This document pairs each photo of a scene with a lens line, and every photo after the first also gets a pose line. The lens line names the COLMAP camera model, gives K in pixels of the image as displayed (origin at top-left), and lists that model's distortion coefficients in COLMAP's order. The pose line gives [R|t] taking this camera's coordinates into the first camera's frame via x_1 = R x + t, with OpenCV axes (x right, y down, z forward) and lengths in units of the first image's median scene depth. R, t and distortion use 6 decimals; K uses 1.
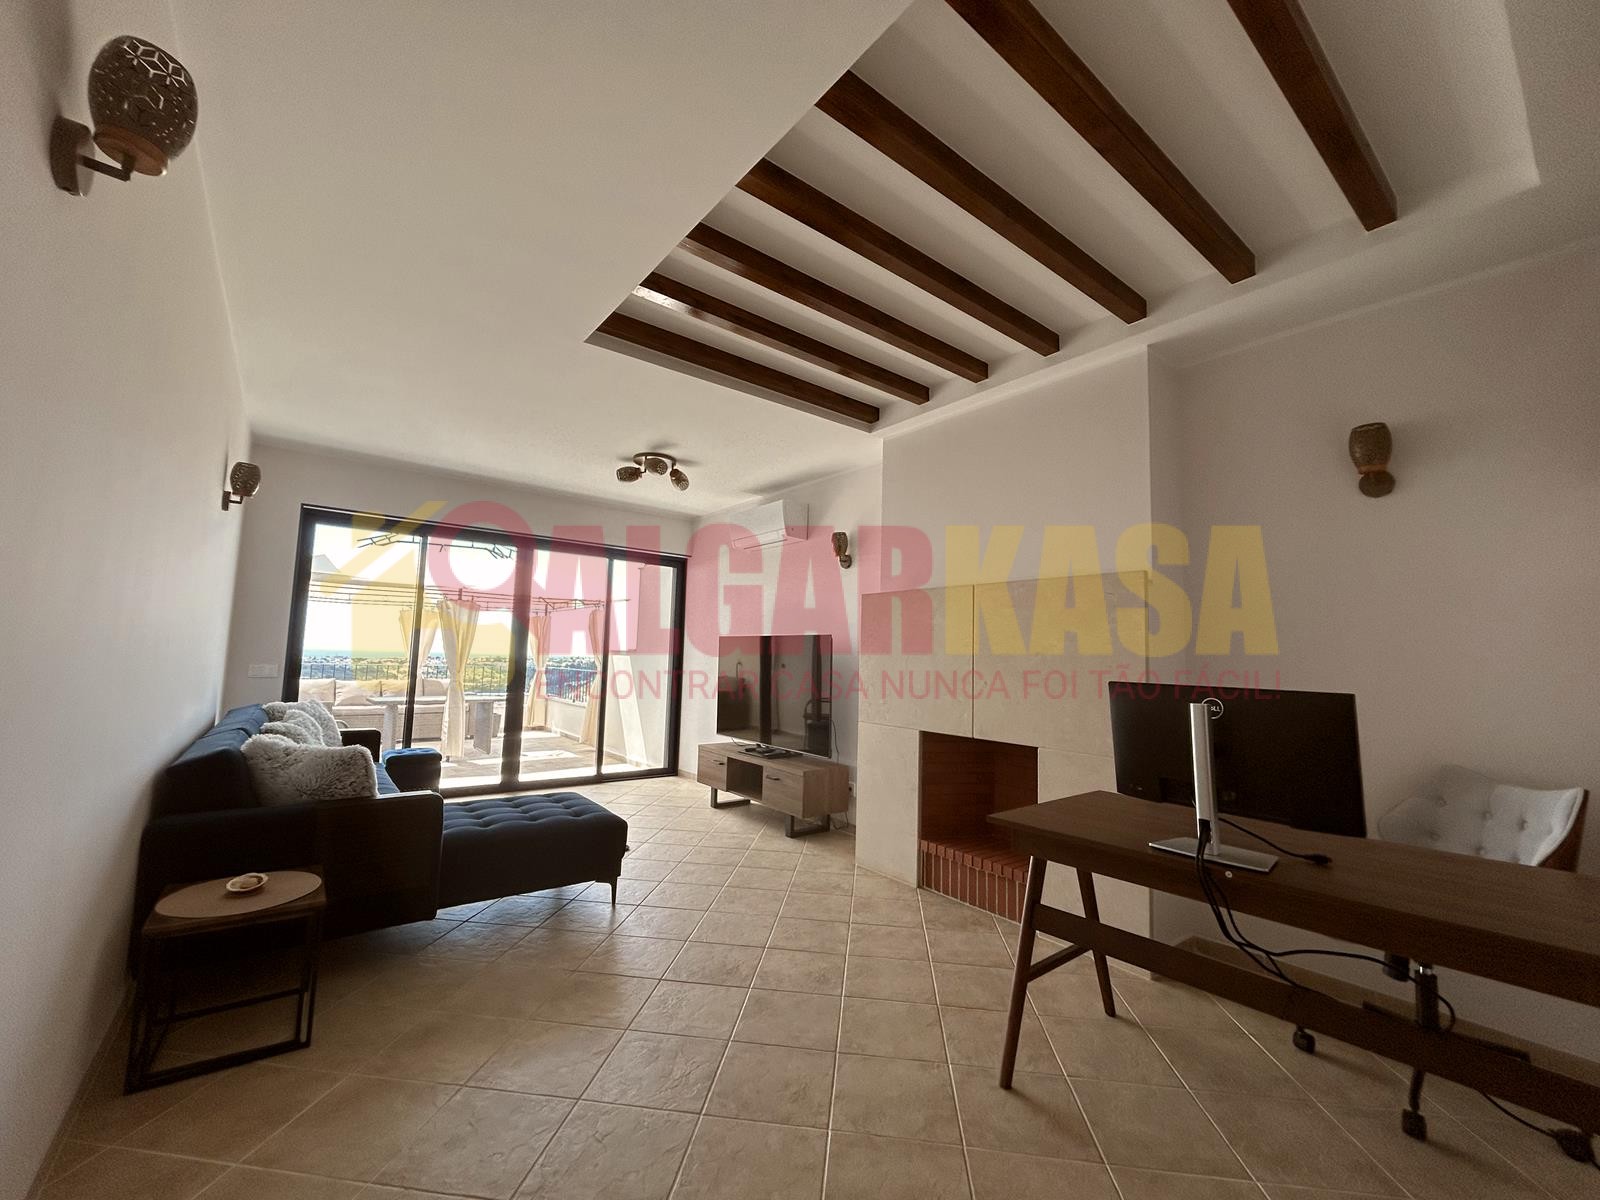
lens RADIAL K [[648.6, 0, 796.8], [0, 648.6, 599.8], [0, 0, 1]] dist [-0.000061, 0.000067]
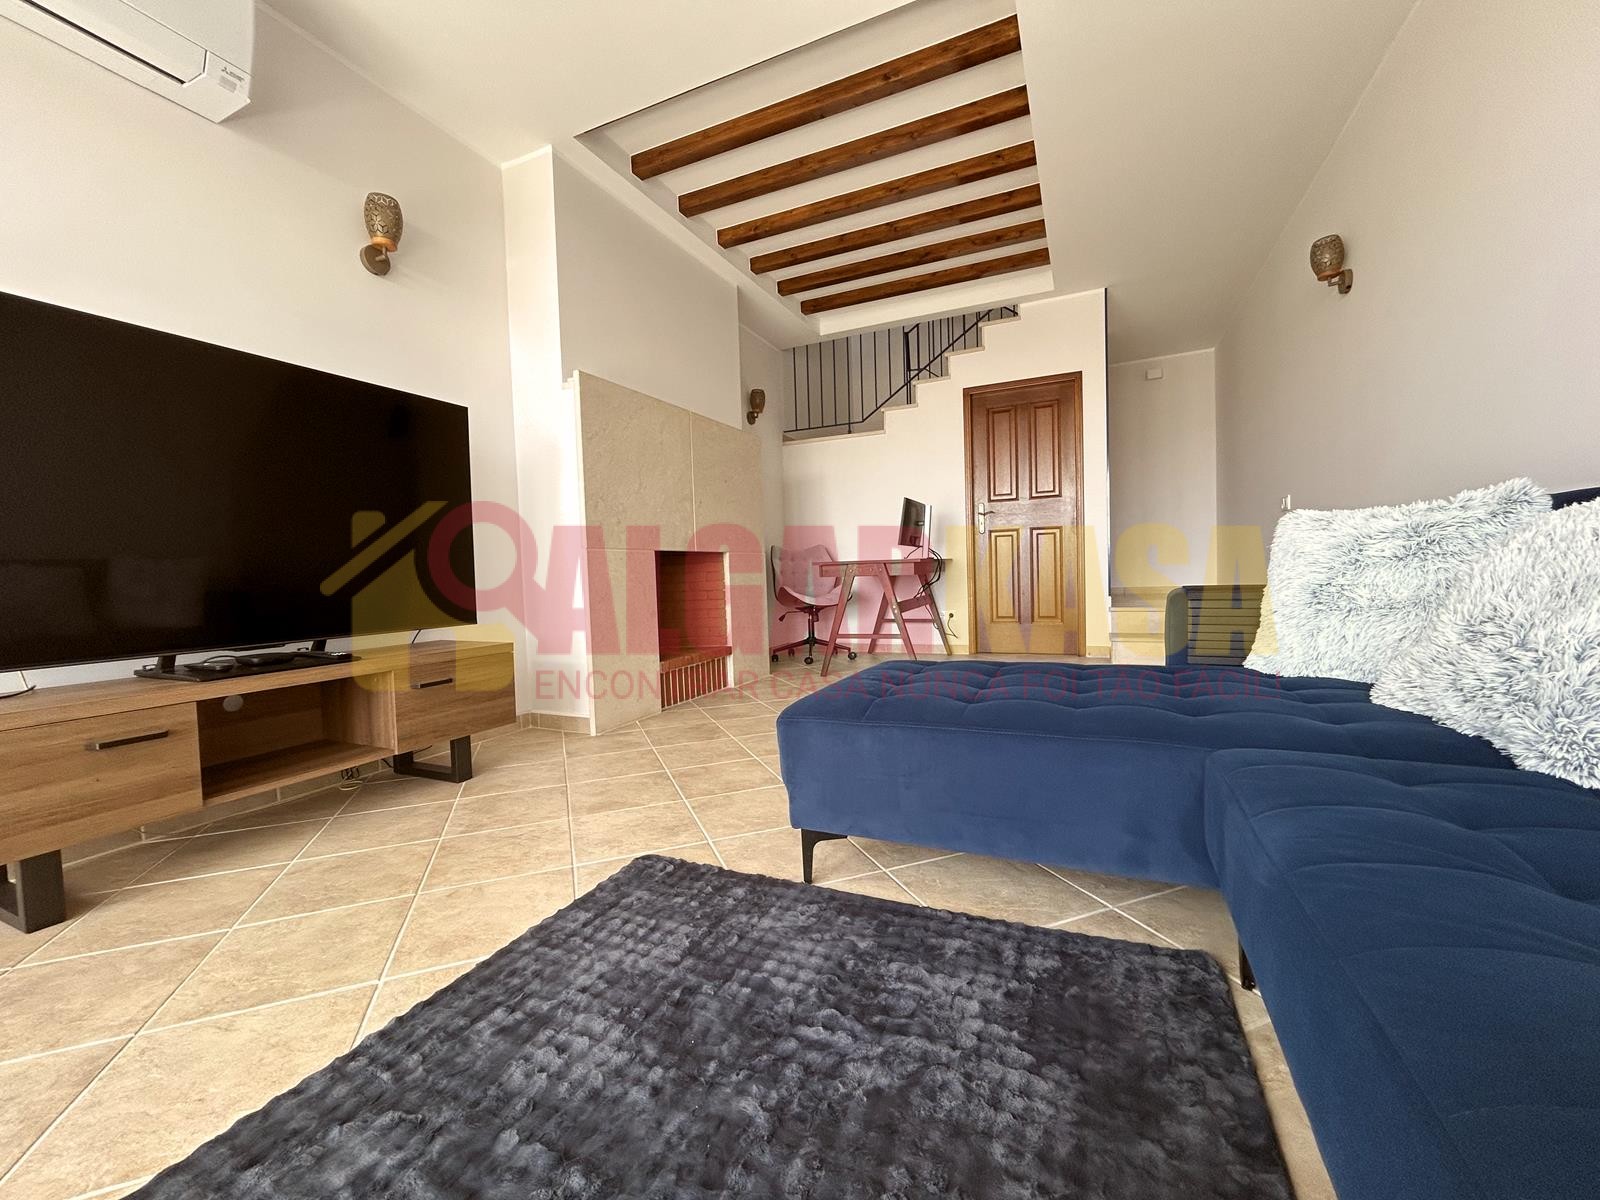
lens RADIAL K [[650.6, 0, 797.2], [0, 650.6, 599.1], [0, 0, 1]] dist [-0.001541, 0.000317]
pose [[-0.461318, -0.052604, 0.885674, -0.612924], [-0.058160, 0.997887, 0.028975, 0.187491], [-0.885327, -0.038144, -0.463402, 1.023848]]
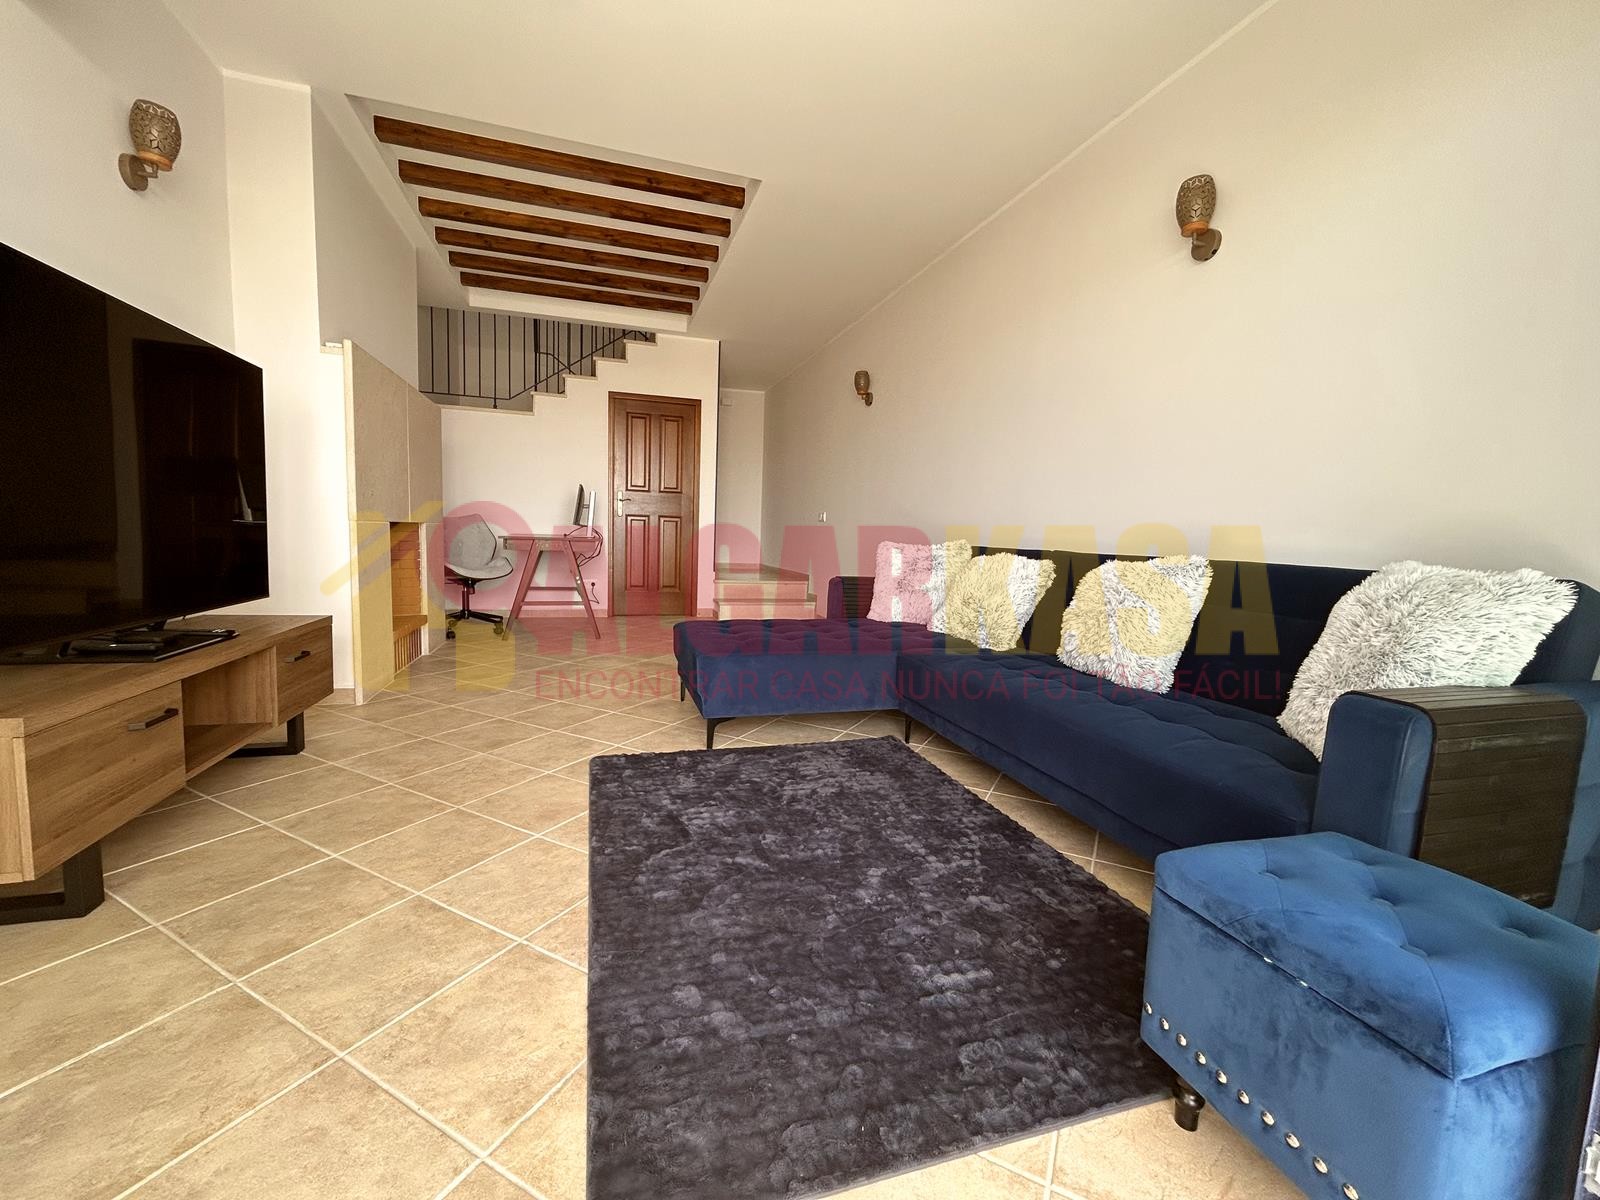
lens RADIAL K [[650.6, 0, 797.2], [0, 650.6, 599.1], [0, 0, 1]] dist [-0.001541, 0.000317]
pose [[-0.932632, -0.097920, 0.347290, -0.585171], [-0.093947, 0.995175, 0.028303, 0.186368], [-0.348385, -0.006230, -0.937331, 1.383638]]
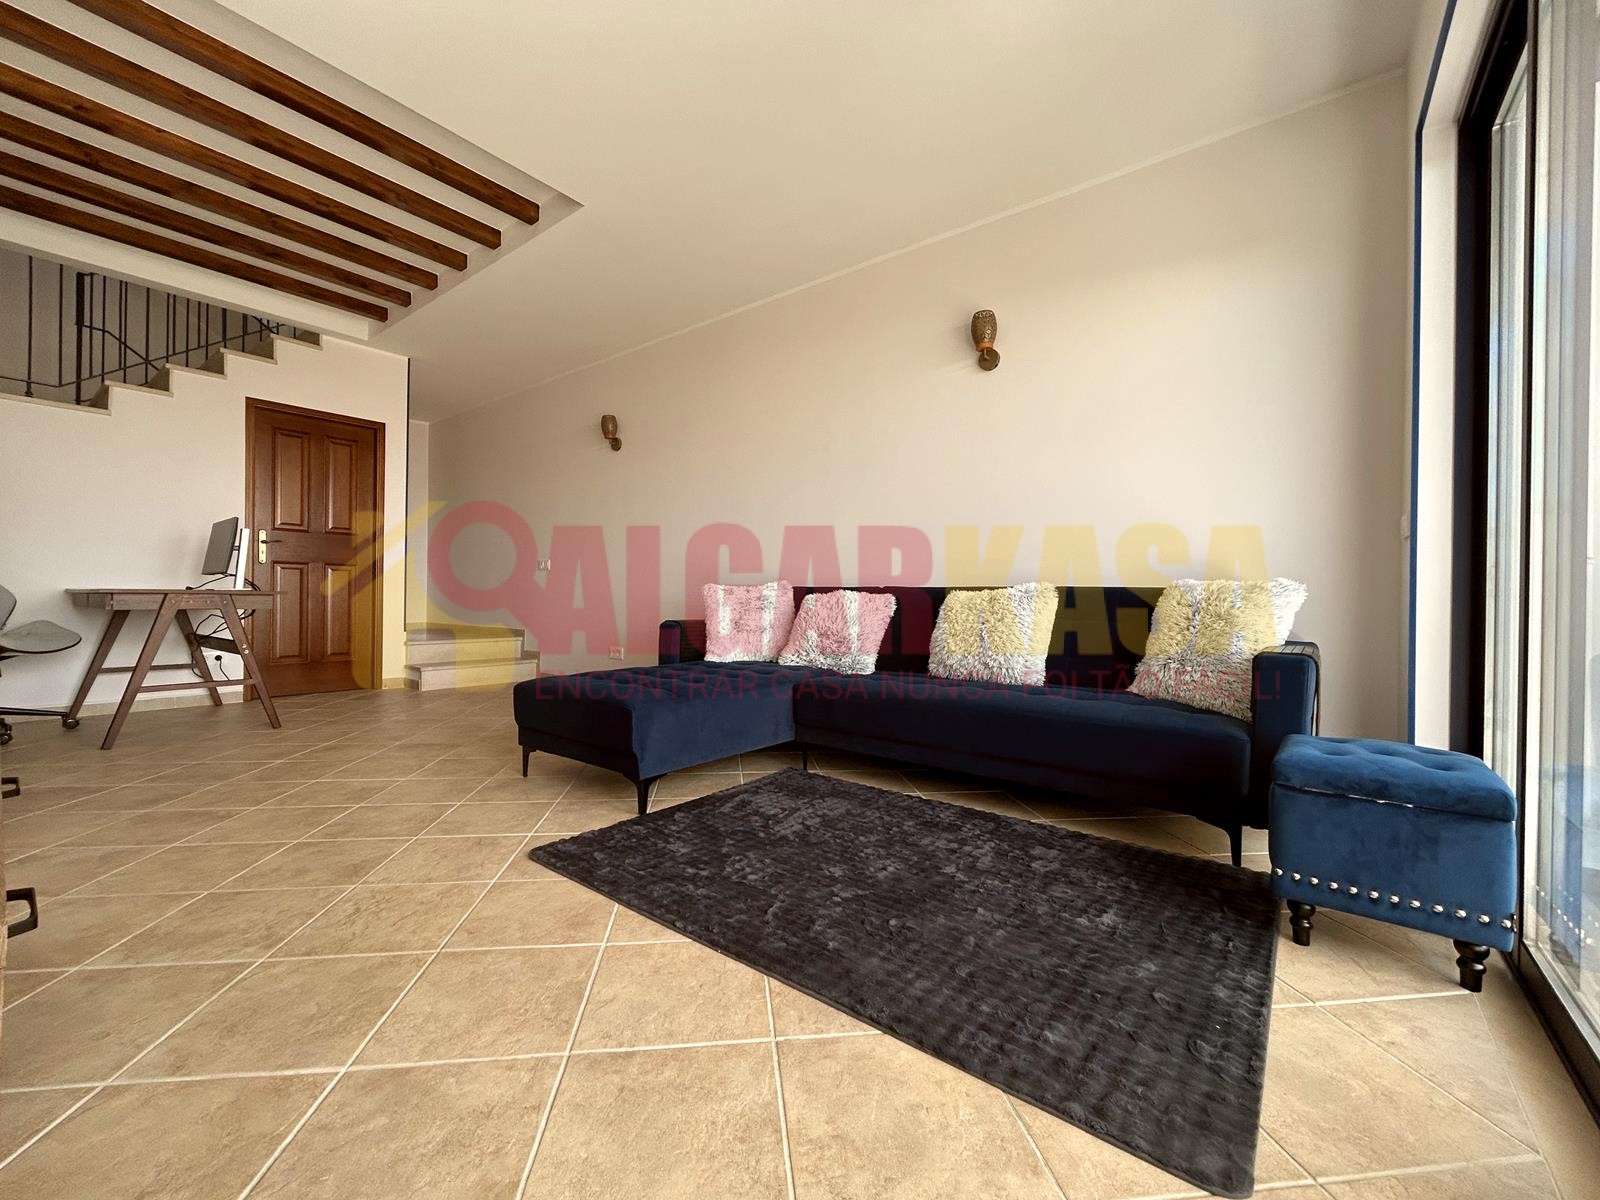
lens RADIAL K [[648.6, 0, 796.8], [0, 648.6, 599.8], [0, 0, 1]] dist [-0.000061, 0.000067]
pose [[-0.972200, -0.039788, -0.230745, -0.309569], [-0.019388, 0.995752, -0.090012, 0.219816], [0.233346, -0.083036, -0.968842, 1.403075]]
